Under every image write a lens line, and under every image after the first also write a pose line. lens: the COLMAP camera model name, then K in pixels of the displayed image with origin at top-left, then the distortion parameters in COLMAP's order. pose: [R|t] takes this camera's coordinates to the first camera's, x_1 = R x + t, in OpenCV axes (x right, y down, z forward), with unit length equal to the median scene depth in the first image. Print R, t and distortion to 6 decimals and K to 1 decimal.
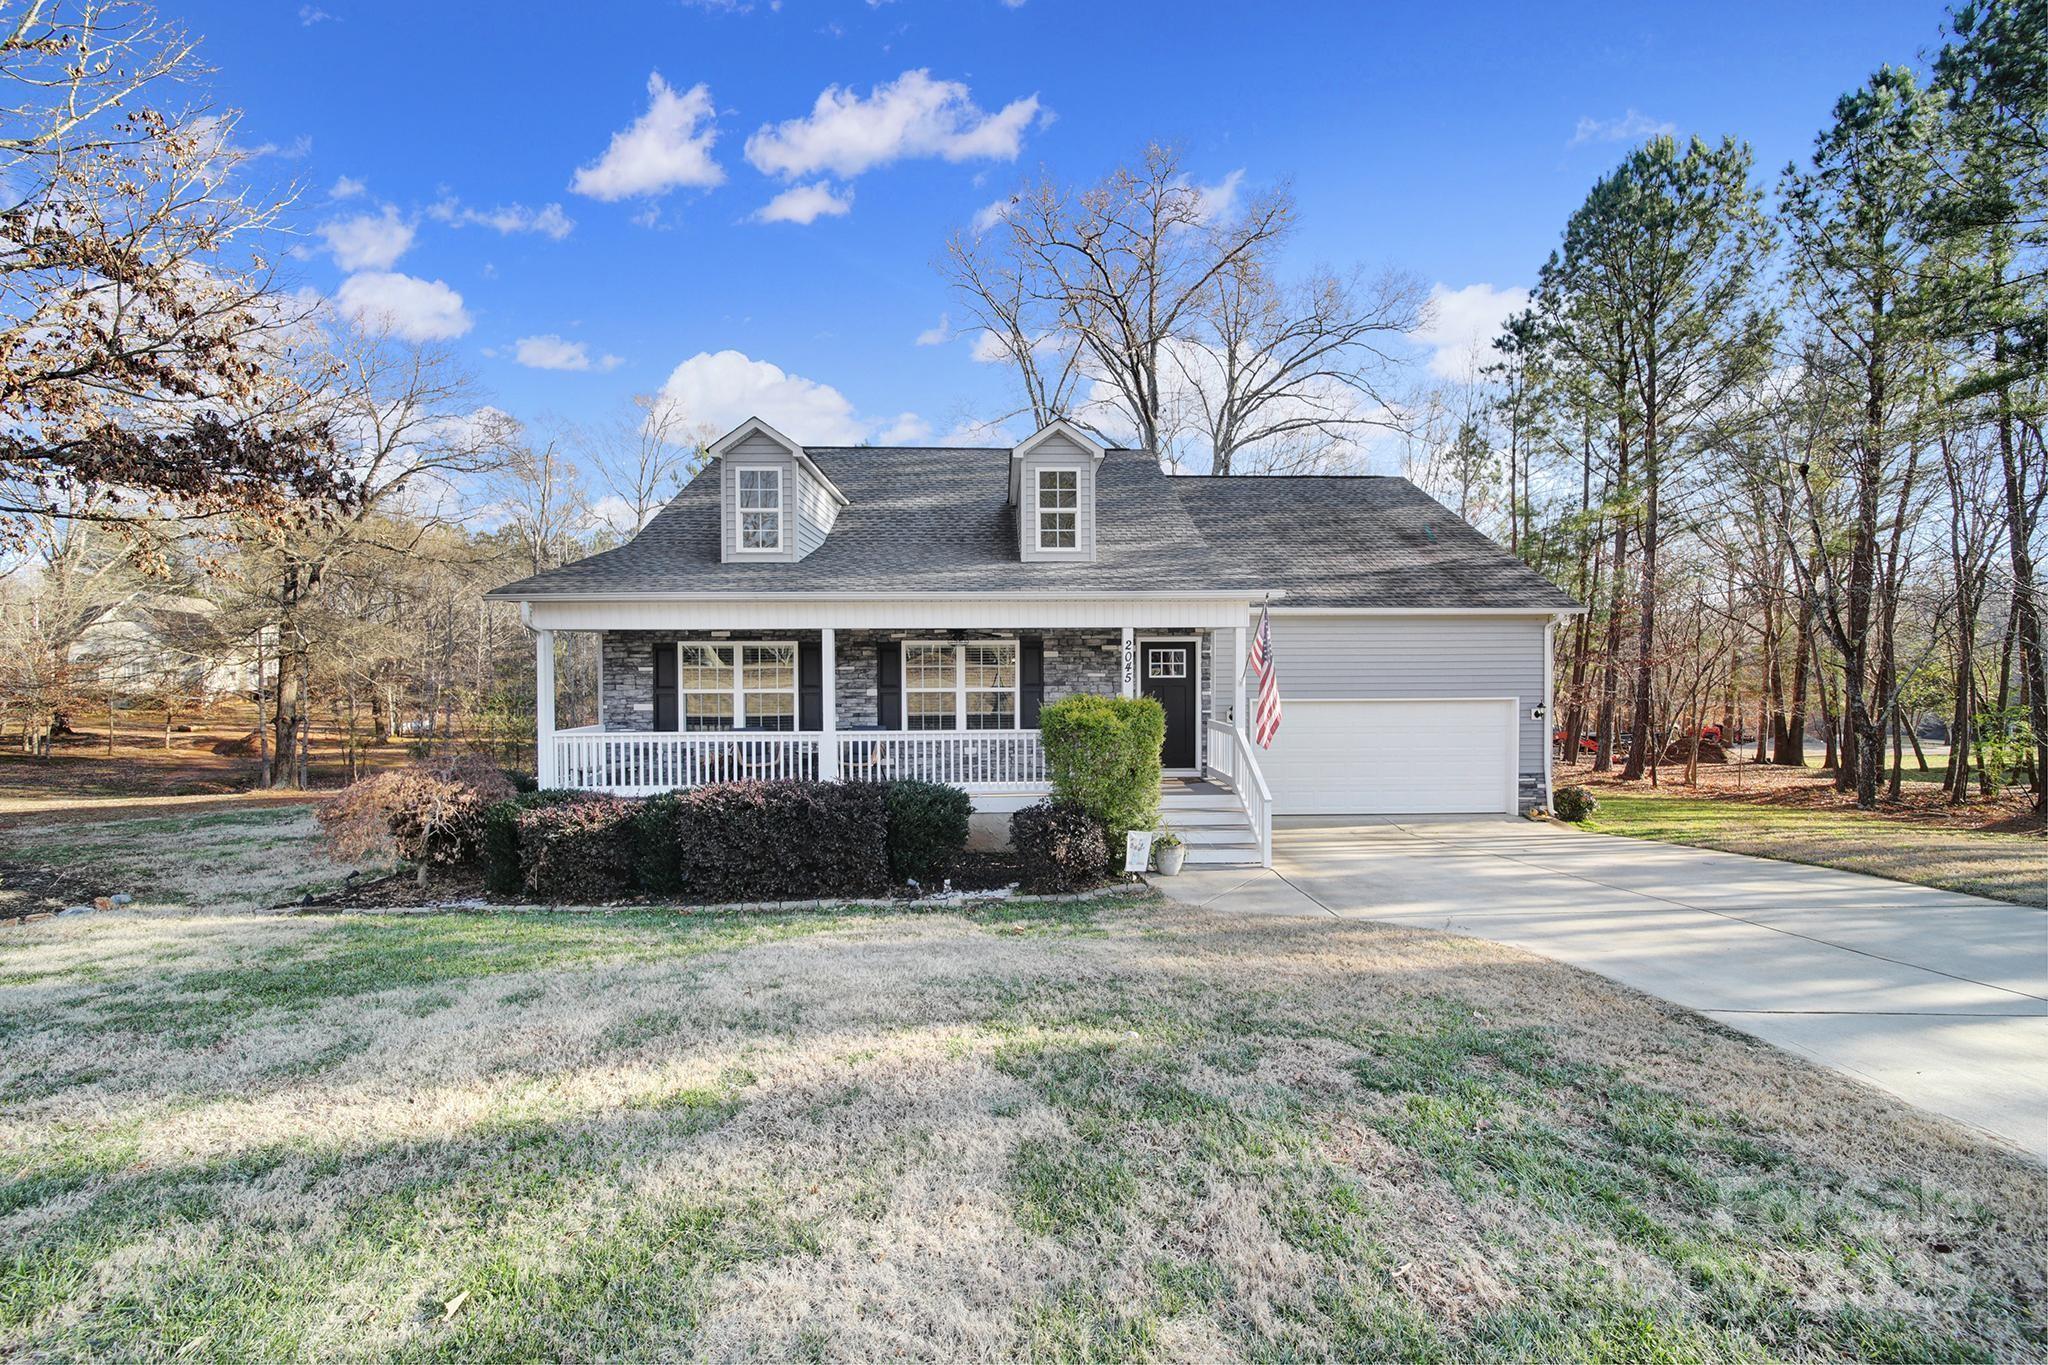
lens RADIAL K [[715.6, 0, 1021.7], [0, 715.6, 674.0], [0, 0, 1]] dist [-0.000884, -0.000041]
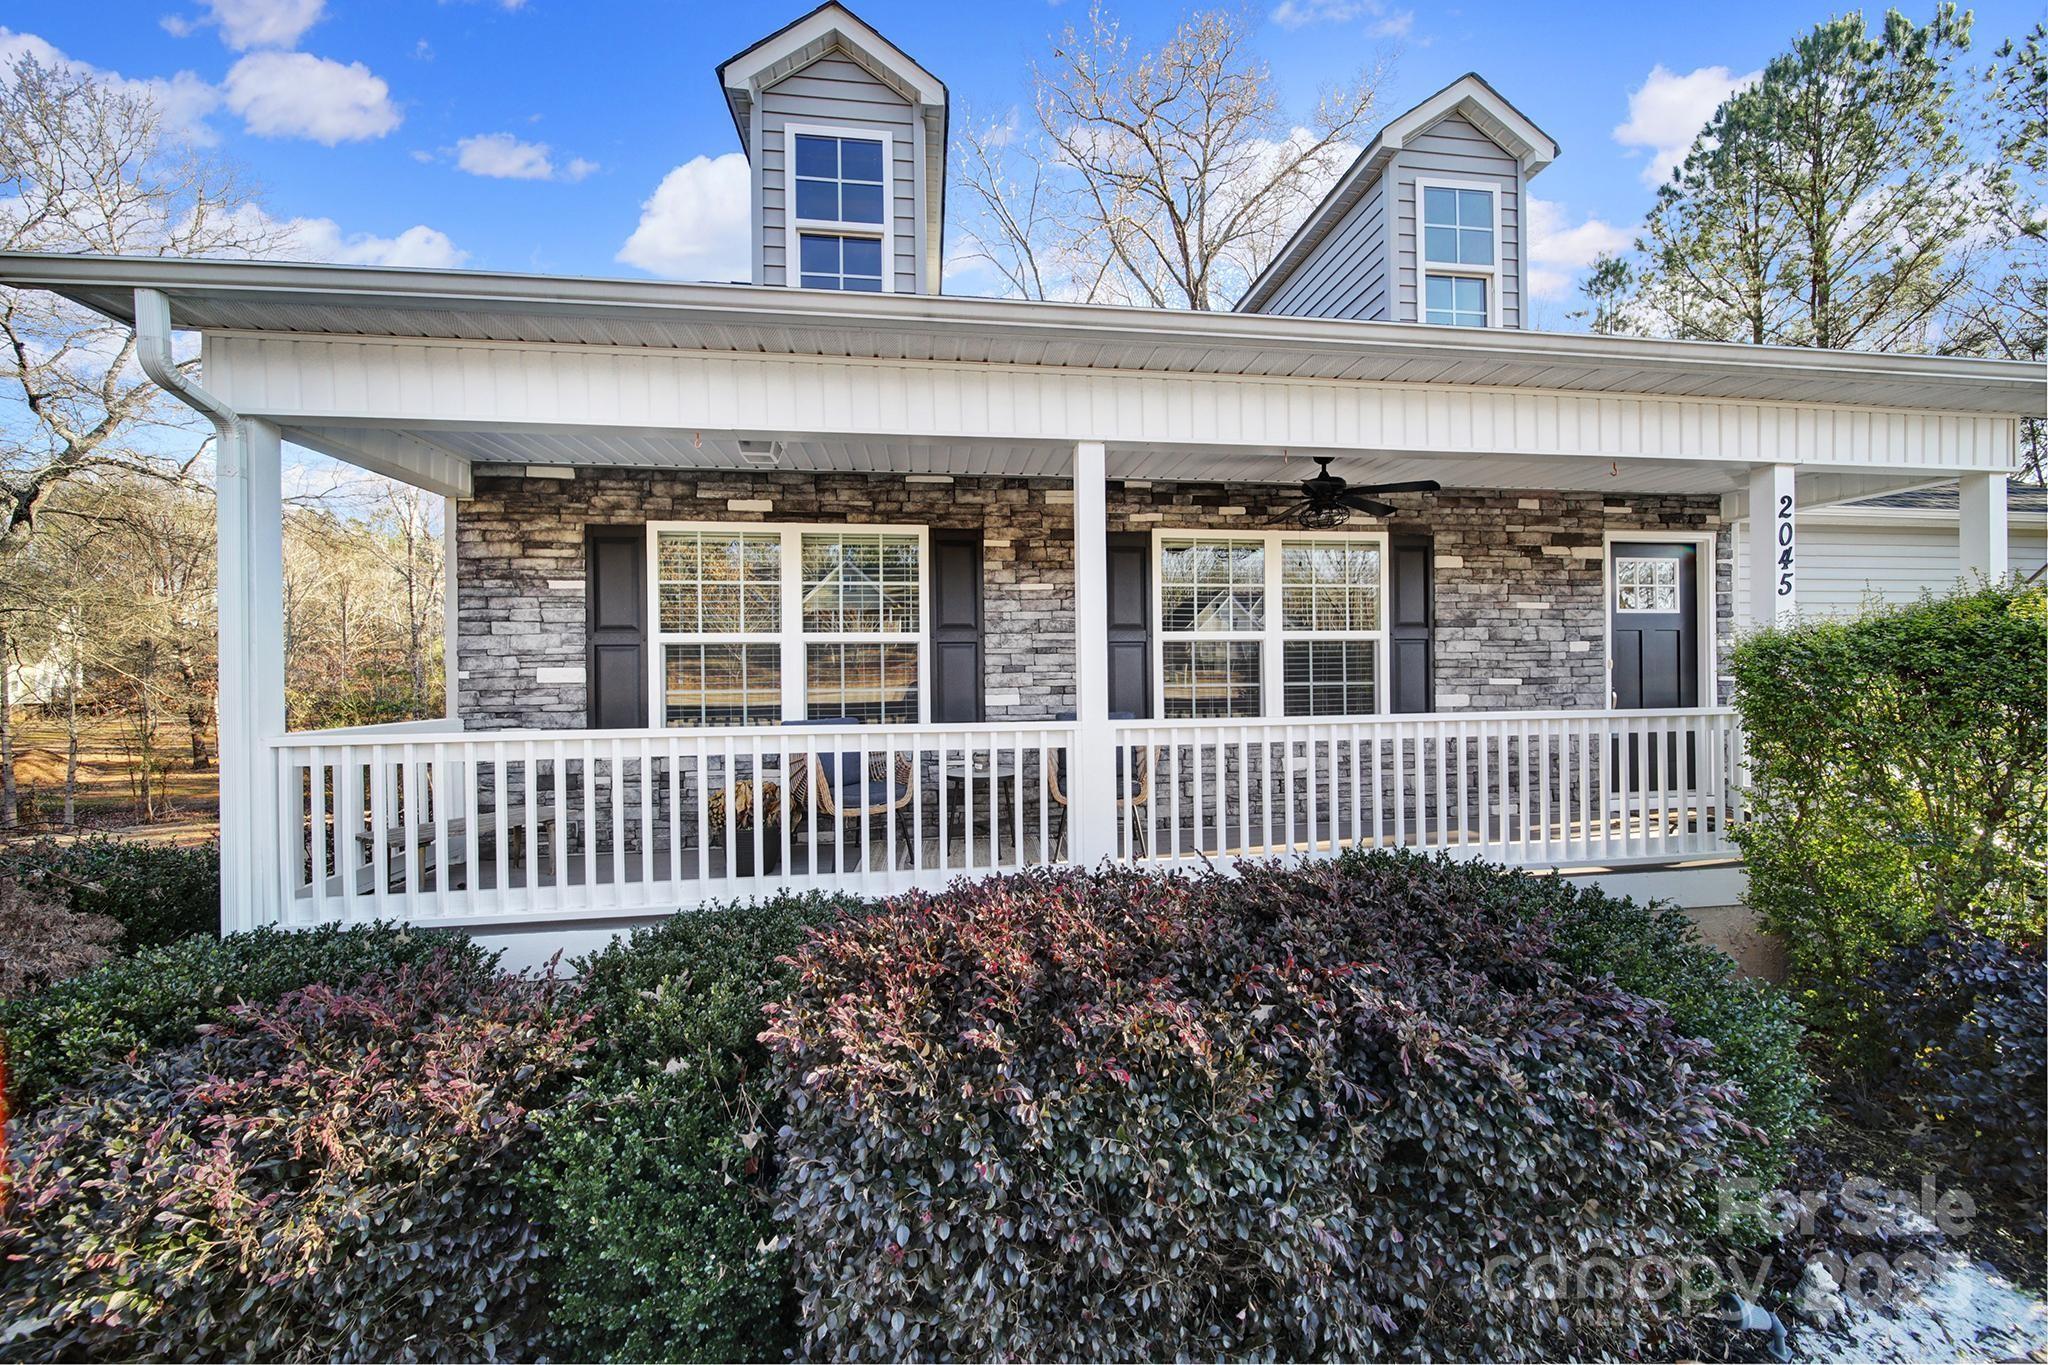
lens RADIAL K [[715.6, 0, 1021.7], [0, 715.6, 674.0], [0, 0, 1]] dist [-0.000884, -0.000041]
pose [[0.995271, -0.006155, 0.096945, -0.298808], [0.007452, 0.999887, -0.013019, 0.053088], [-0.096854, 0.013680, 0.995205, 0.552808]]
